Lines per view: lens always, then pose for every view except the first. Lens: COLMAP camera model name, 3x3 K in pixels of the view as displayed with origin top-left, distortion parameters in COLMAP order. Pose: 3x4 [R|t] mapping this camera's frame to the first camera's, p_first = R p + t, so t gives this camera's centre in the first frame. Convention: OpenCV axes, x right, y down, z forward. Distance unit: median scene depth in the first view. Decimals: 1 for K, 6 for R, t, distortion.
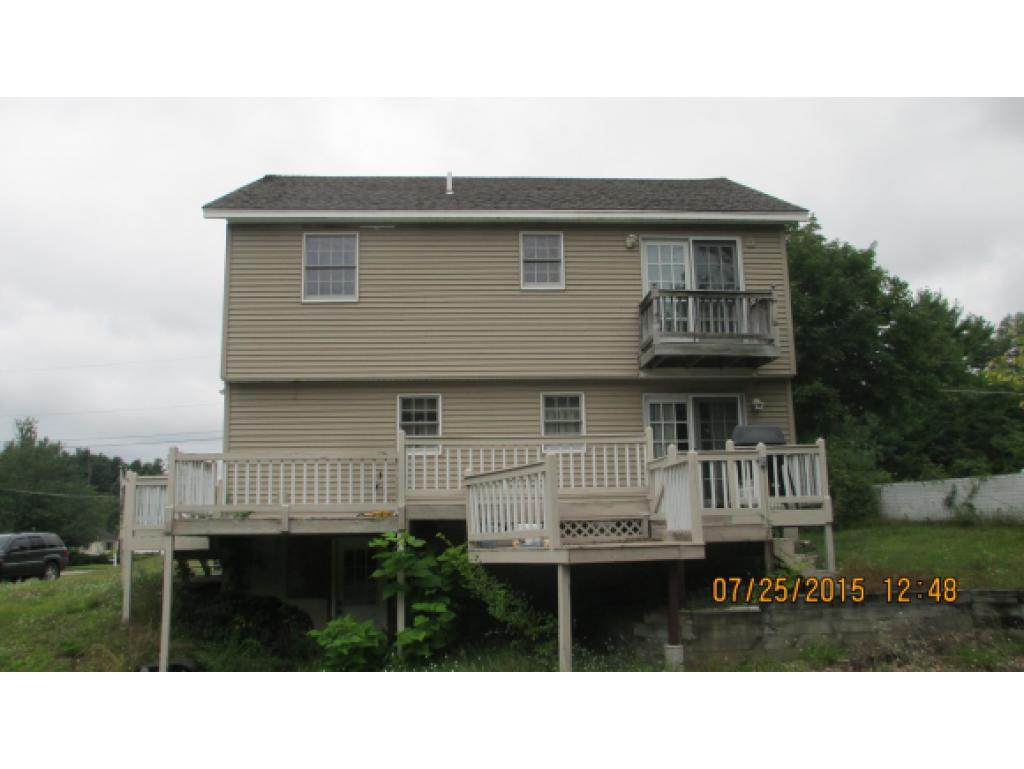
lens RADIAL K [[894.4, 0, 512.0], [0, 894.4, 384.5], [0, 0, 1]] dist [0.000032, 0.002473]
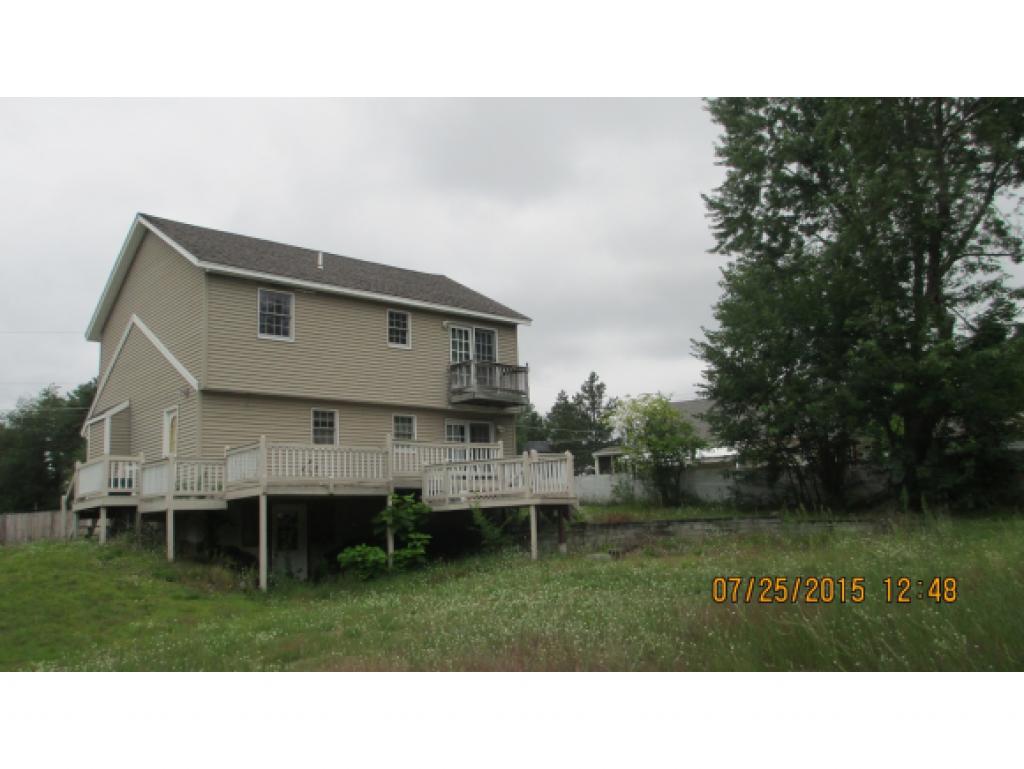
lens RADIAL K [[830.0, 0, 511.6], [0, 830.0, 444.5], [0, 0, 1]] dist [0.389617, 0.000375]
pose [[0.803597, 0.048102, 0.593227, -0.674153], [-0.080829, 0.996315, 0.028706, 0.004079], [-0.589660, -0.071018, 0.804523, -0.314538]]
